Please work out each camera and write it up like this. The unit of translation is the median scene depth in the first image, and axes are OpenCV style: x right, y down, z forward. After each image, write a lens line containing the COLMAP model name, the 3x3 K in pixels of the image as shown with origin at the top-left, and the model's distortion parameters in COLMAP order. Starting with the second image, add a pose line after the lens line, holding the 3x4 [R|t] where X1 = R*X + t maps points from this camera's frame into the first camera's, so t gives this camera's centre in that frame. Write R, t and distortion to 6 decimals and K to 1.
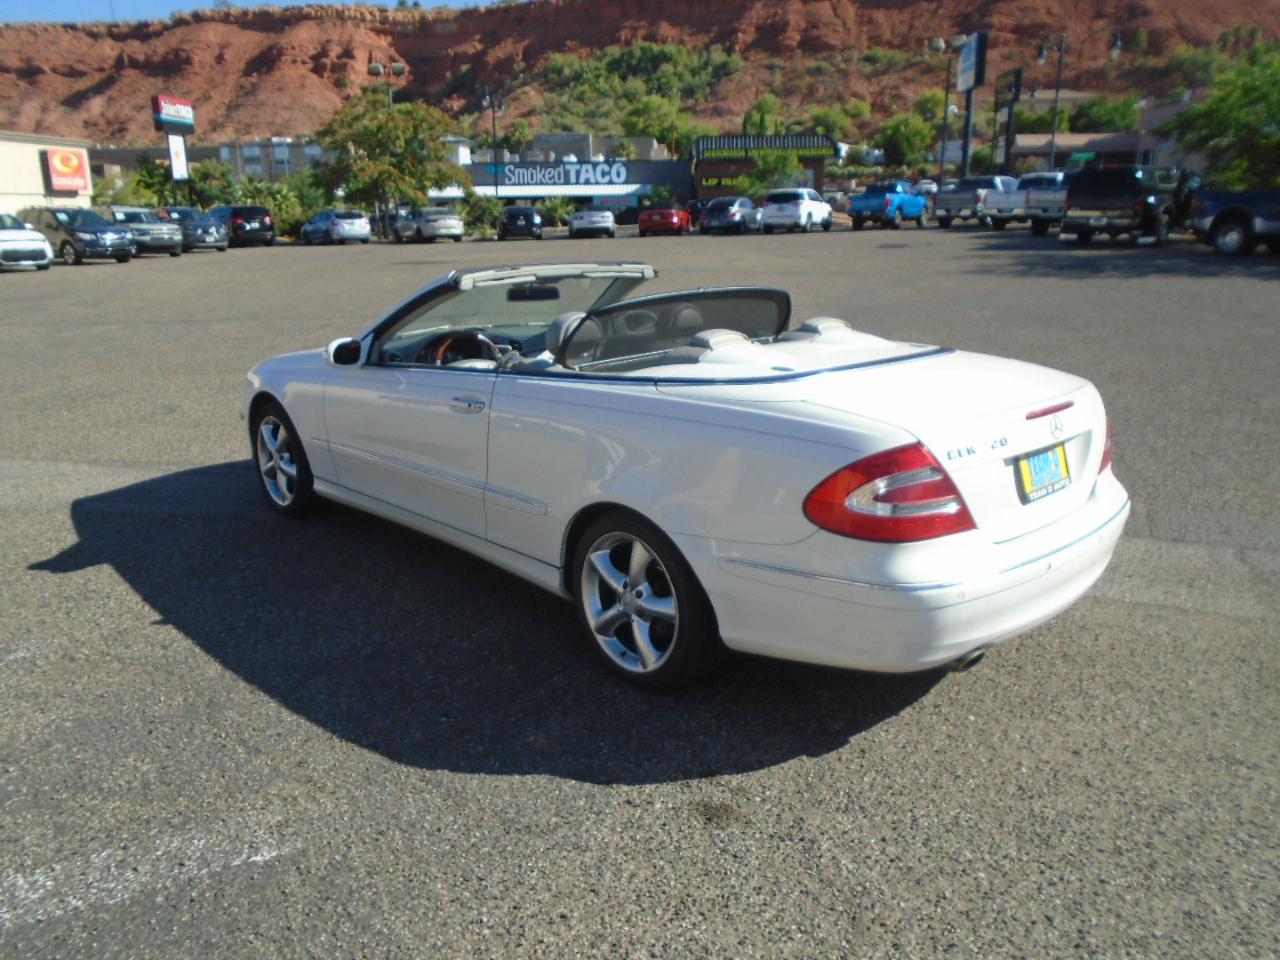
lens RADIAL K [[997.9, 0, 633.2], [0, 997.9, 478.9], [0, 0, 1]] dist [-0.001359, 0.003002]
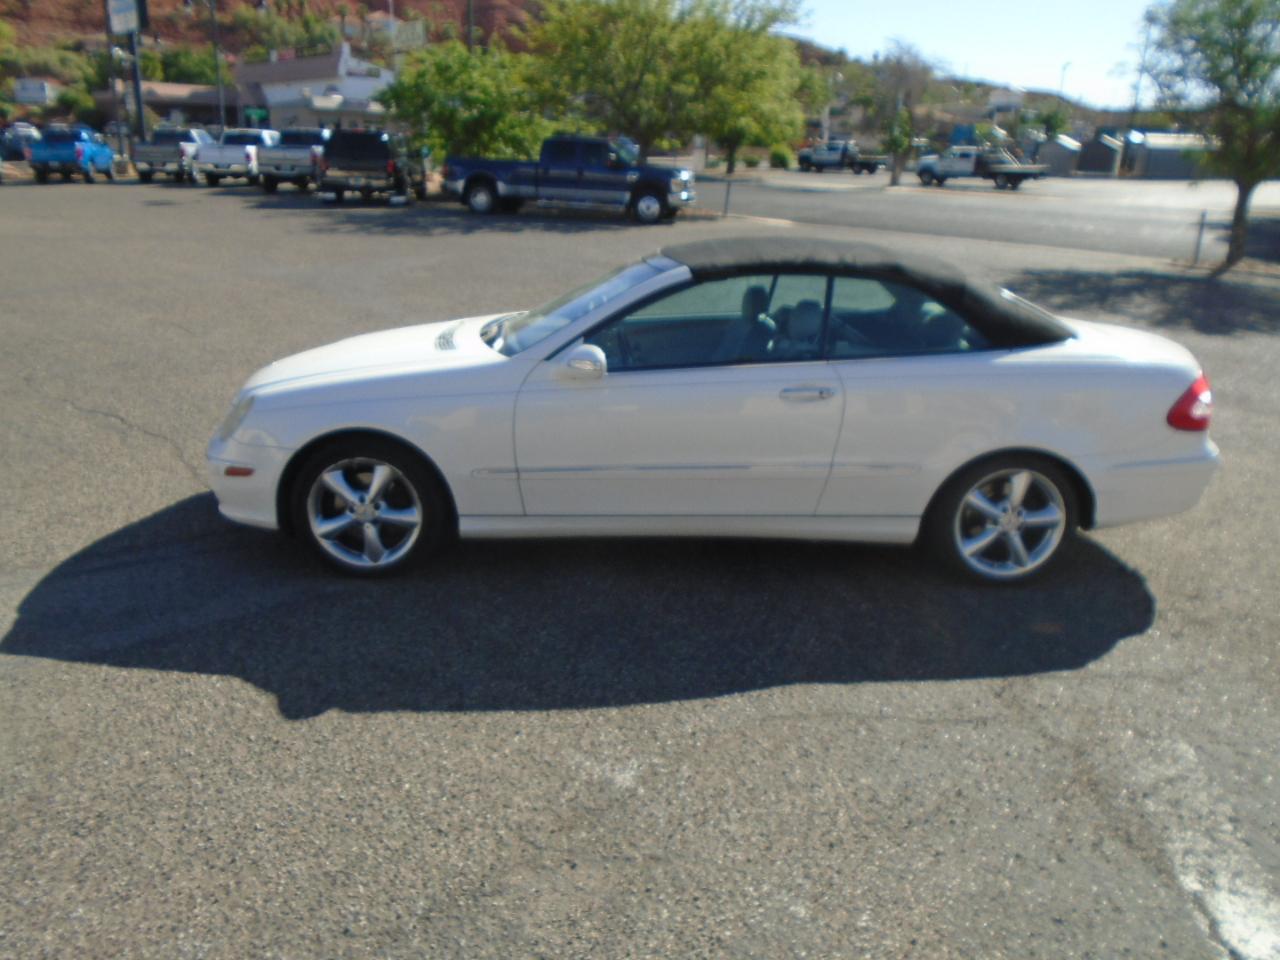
lens RADIAL K [[989.6, 0, 634.4], [0, 989.6, 480.6], [0, 0, 1]] dist [-0.000926, 0.000184]
pose [[0.672515, -0.200578, 0.712385, -0.739382], [0.165193, 0.978972, 0.119689, -0.097687], [-0.721411, 0.037188, 0.691507, 0.281891]]
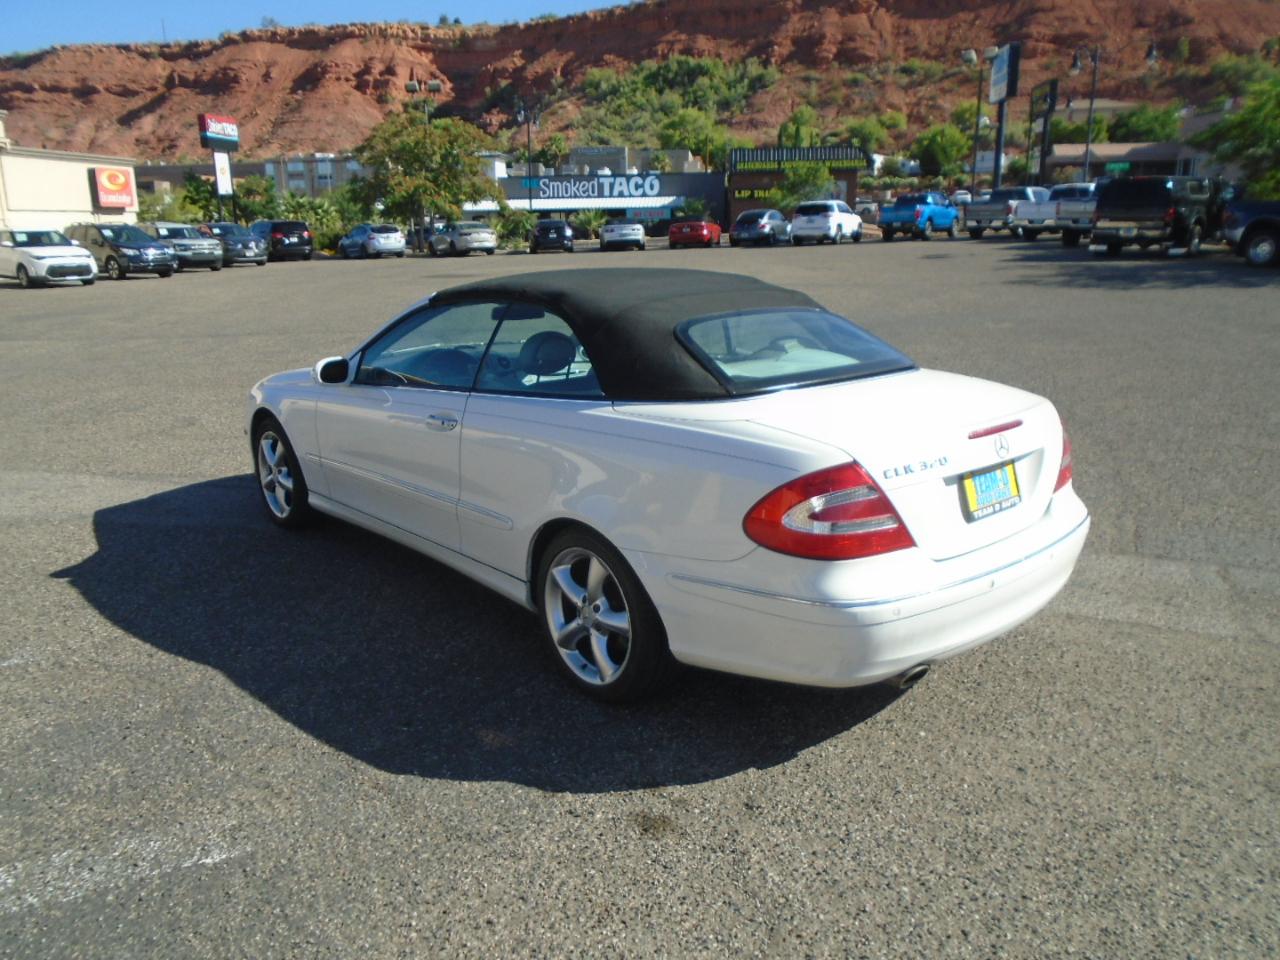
lens RADIAL K [[999.1, 0, 632.2], [0, 999.1, 471.5], [0, 0, 1]] dist [-0.009278, 0.008985]
pose [[0.999345, 0.002943, -0.036074, 0.047292], [-0.003603, 0.999827, -0.018231, -0.003585], [0.036014, 0.018349, 0.999183, -0.013739]]
